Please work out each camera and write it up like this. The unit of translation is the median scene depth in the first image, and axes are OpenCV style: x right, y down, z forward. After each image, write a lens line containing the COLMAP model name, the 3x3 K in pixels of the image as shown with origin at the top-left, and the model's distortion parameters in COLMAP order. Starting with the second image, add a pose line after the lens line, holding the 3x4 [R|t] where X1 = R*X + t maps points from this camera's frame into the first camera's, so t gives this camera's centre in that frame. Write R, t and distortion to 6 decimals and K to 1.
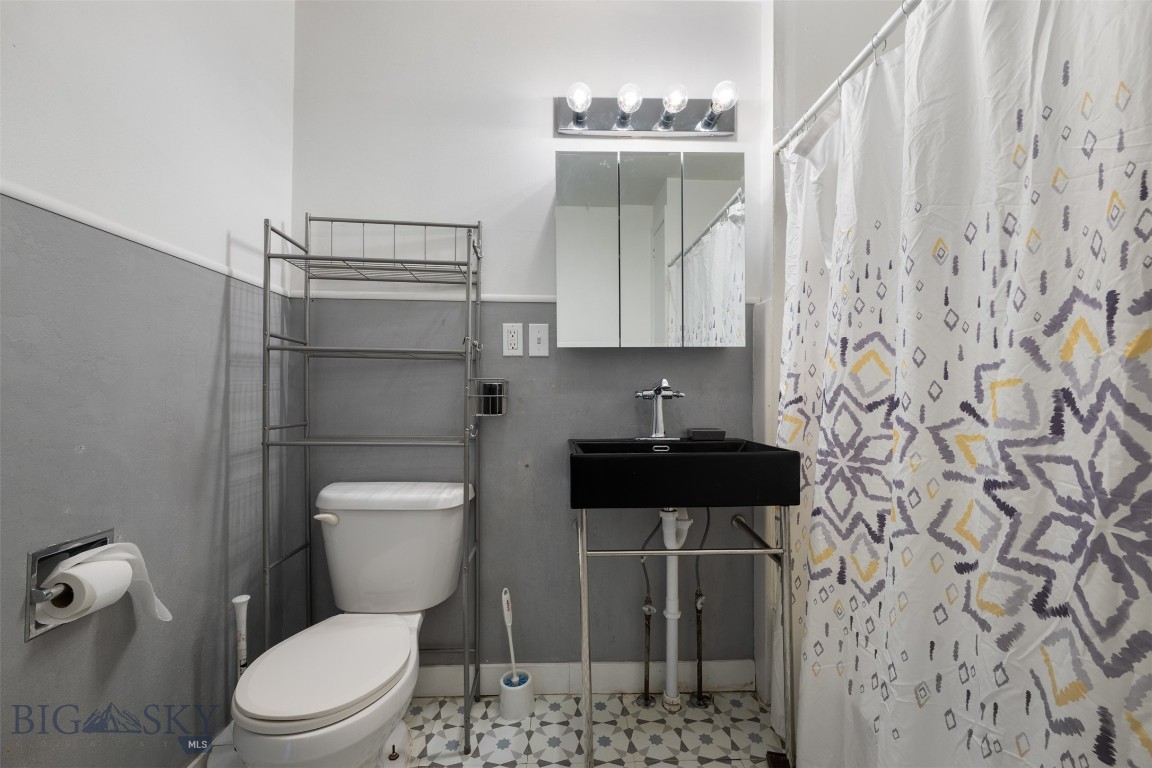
lens RADIAL K [[461.1, 0, 576.0], [0, 461.1, 384.0], [0, 0, 1]] dist [0.000624, -0.000123]
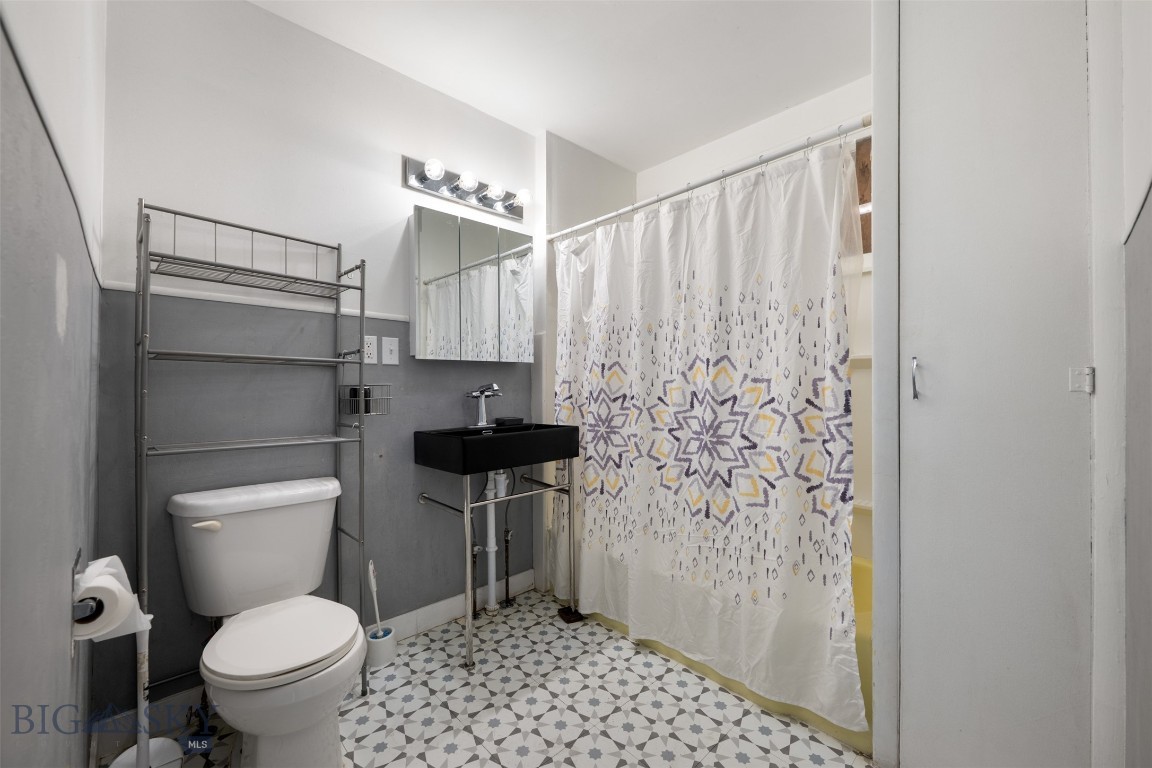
lens RADIAL K [[466.9, 0, 581.6], [0, 466.9, 371.0], [0, 0, 1]] dist [0.000150, 0.000062]
pose [[0.733135, 0.018760, 0.679825, -0.791467], [-0.005119, 0.999743, -0.022068, -0.026769], [-0.680064, 0.012699, 0.733043, -0.346347]]
